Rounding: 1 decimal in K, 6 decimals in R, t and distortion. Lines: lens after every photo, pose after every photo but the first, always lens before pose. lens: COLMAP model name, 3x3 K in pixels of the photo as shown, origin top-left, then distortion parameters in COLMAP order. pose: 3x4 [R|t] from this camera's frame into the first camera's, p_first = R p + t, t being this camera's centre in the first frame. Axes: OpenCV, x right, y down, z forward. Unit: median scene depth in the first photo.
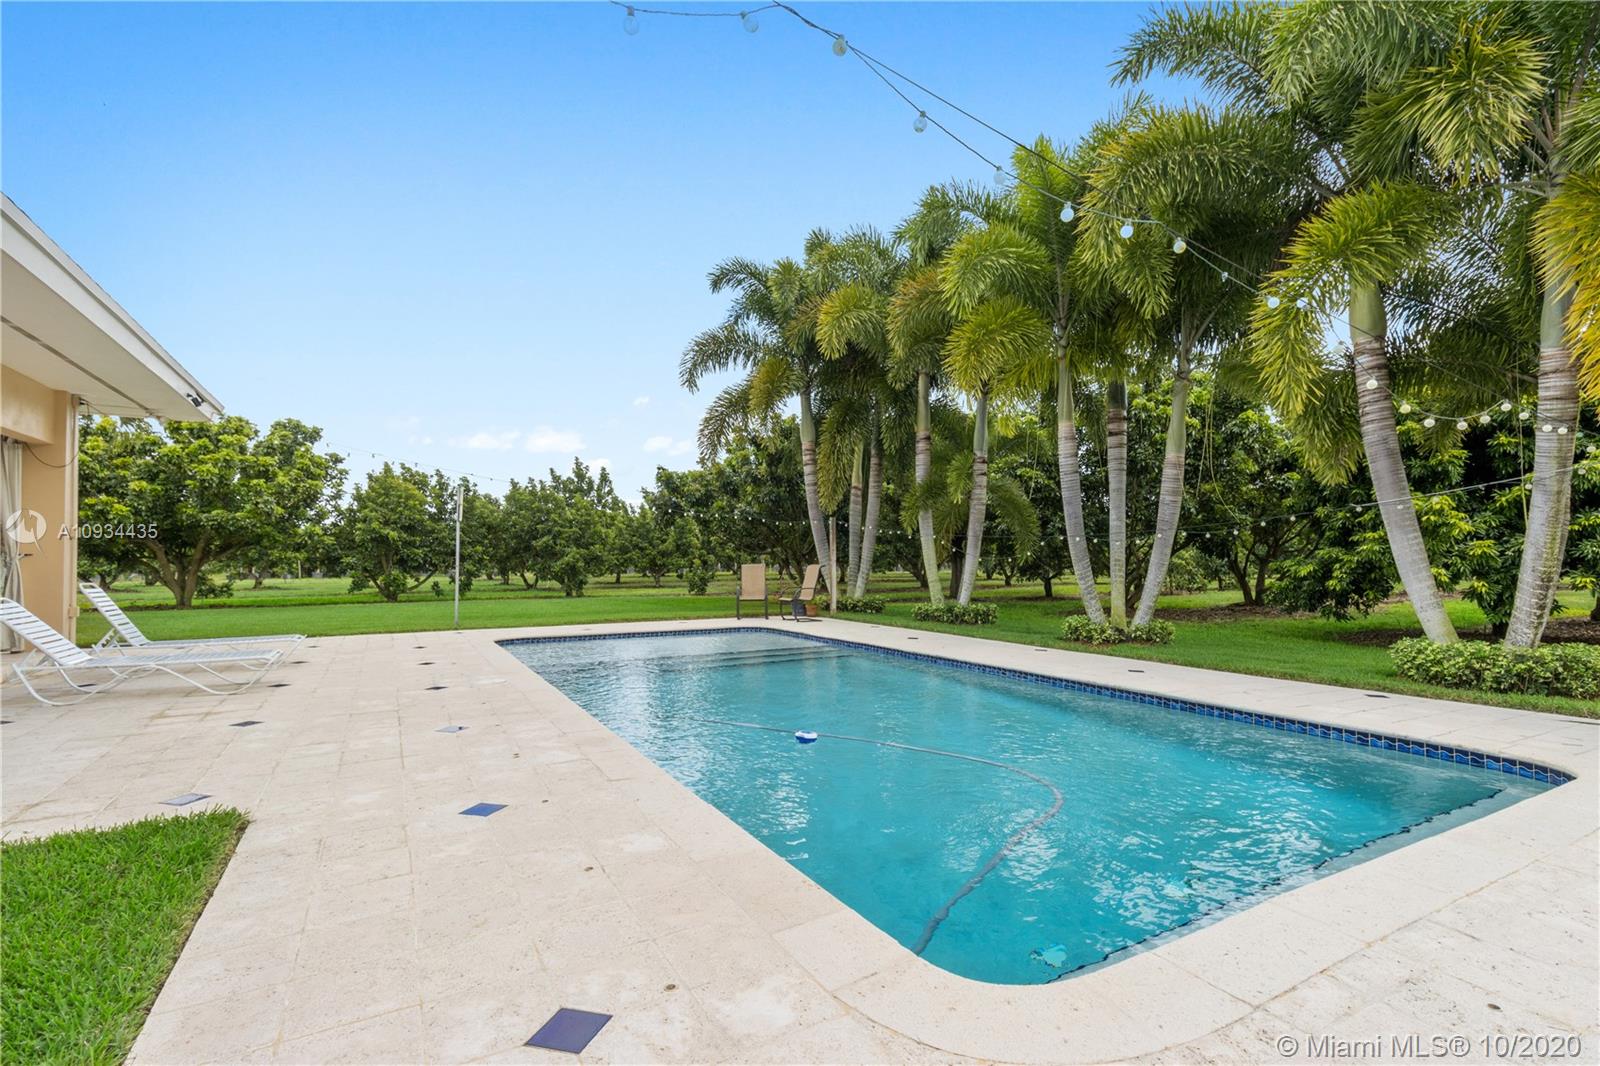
lens RADIAL K [[741.2, 0, 800.0], [0, 741.2, 533.0], [0, 0, 1]] dist [0.001098, 0.000142]
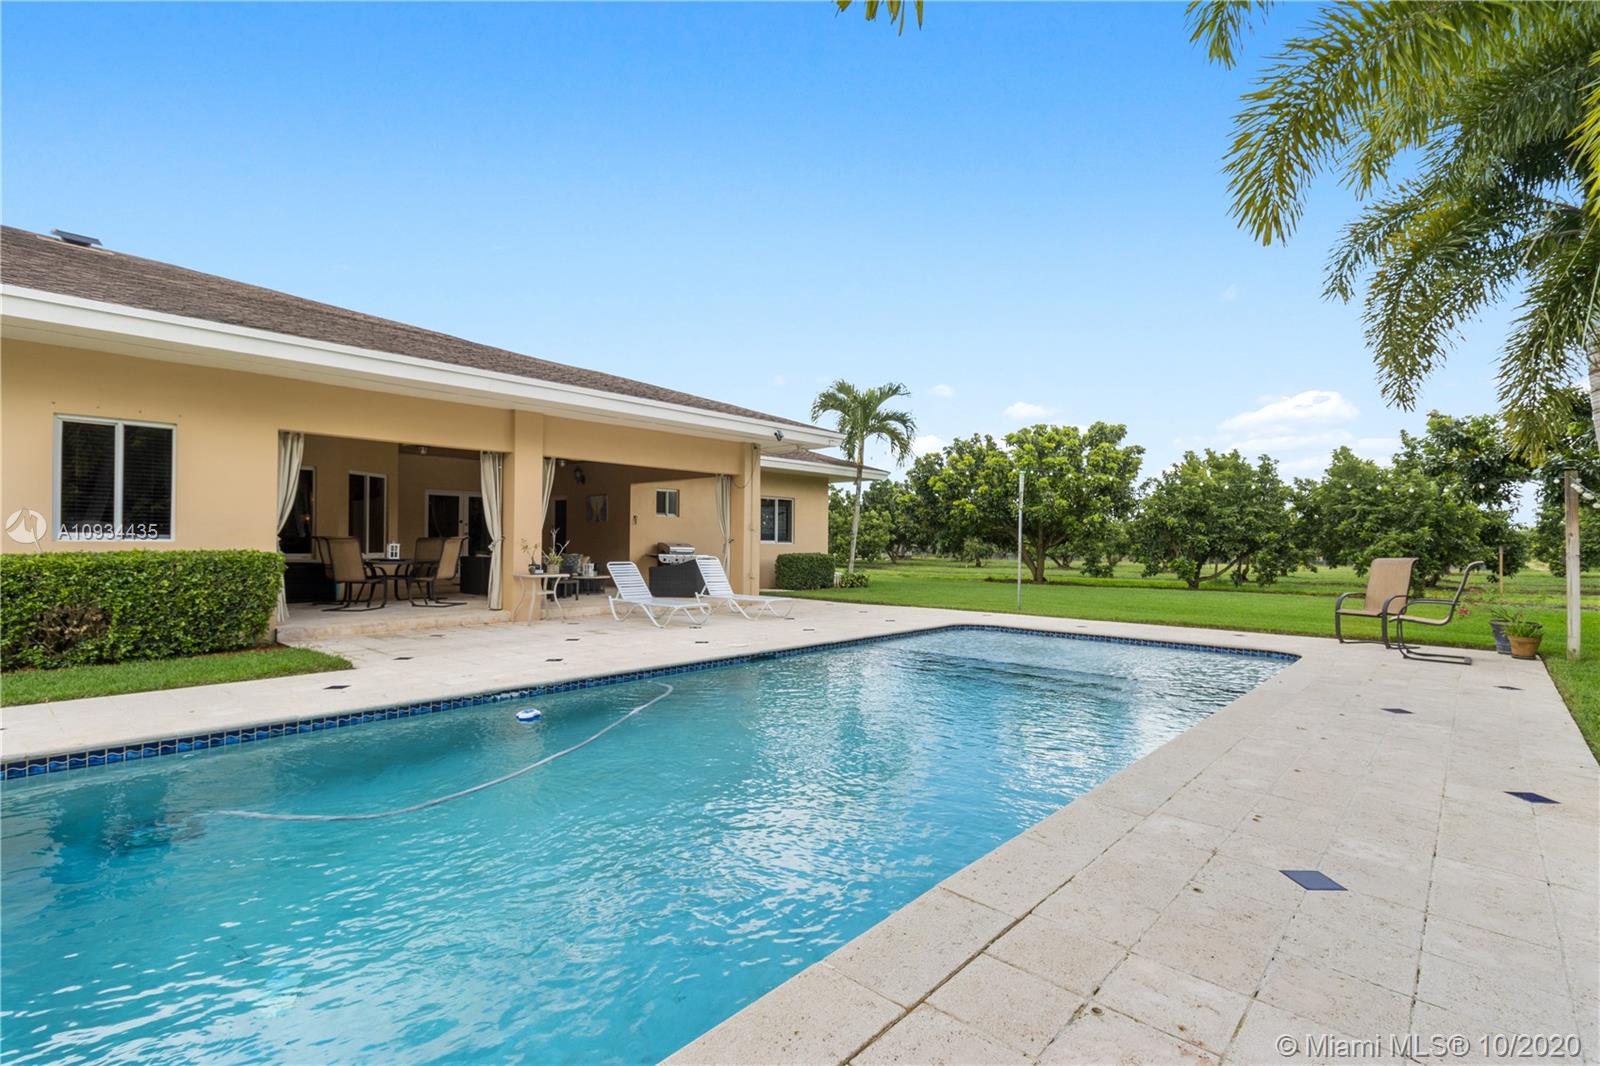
lens RADIAL K [[741.2, 0, 800.0], [0, 741.2, 533.0], [0, 0, 1]] dist [0.001098, 0.000142]
pose [[0.311670, -0.010651, -0.950131, 0.241812], [0.025641, 0.999667, -0.002795, 0.007990], [0.949844, -0.023491, 0.311840, 0.209244]]
